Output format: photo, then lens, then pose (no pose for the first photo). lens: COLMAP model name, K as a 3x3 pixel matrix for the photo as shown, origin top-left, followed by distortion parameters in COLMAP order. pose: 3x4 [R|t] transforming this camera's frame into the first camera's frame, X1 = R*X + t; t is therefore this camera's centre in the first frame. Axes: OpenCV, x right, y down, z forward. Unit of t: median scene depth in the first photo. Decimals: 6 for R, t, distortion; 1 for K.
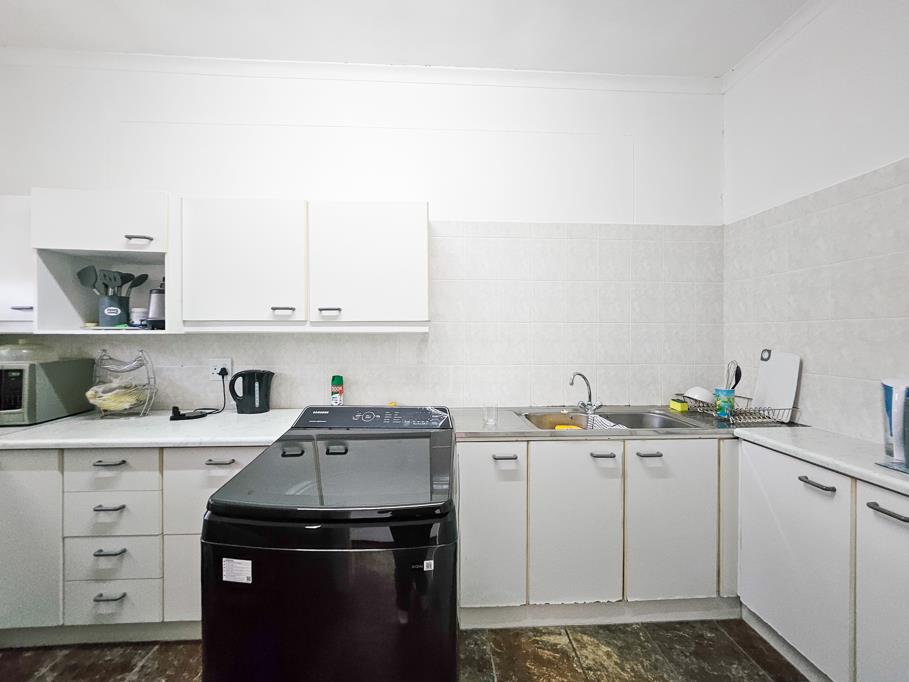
lens RADIAL K [[359.1, 0, 454.5], [0, 359.1, 336.1], [0, 0, 1]] dist [-0.000466, 0.000268]
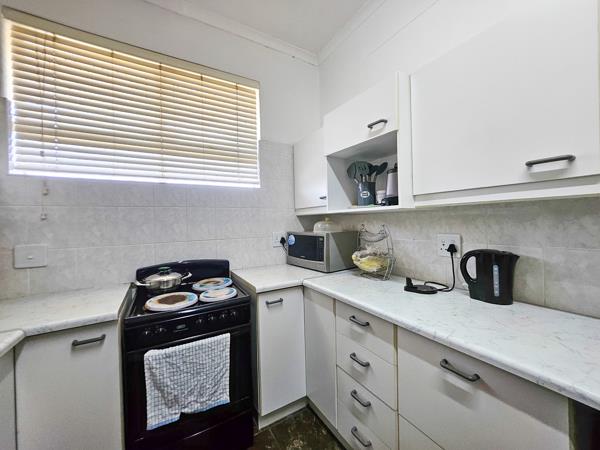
lens RADIAL K [[237.1, 0, 300.0], [0, 237.1, 221.8], [0, 0, 1]] dist [-0.000466, 0.000268]
pose [[0.455179, -0.009224, -0.890352, -0.299155], [0.016165, 0.999867, -0.002094, 0.026429], [0.890253, -0.013439, 0.455268, 0.399151]]
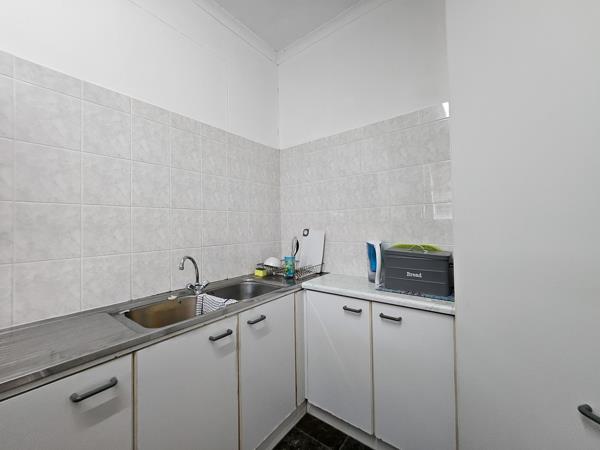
lens RADIAL K [[237.1, 0, 300.0], [0, 237.1, 221.8], [0, 0, 1]] dist [-0.000466, 0.000268]
pose [[0.650408, 0.000100, 0.759585, 0.045378], [0.026411, 0.999392, -0.022747, 0.030143], [-0.759126, 0.034856, 0.650010, 0.350185]]
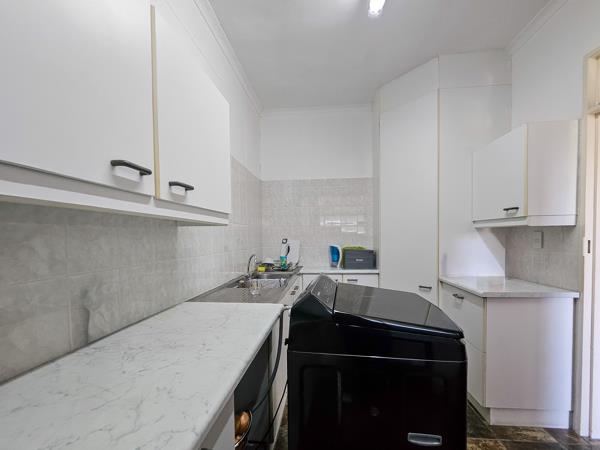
lens RADIAL K [[250.0, 0, 306.3], [0, 250.0, 232.8], [0, 0, 1]] dist [-0.001312, -0.000118]
pose [[0.135207, 0.016209, 0.990685, -0.810332], [0.020392, 0.999609, -0.019138, 0.034724], [-0.990607, 0.022790, 0.134824, 0.677058]]
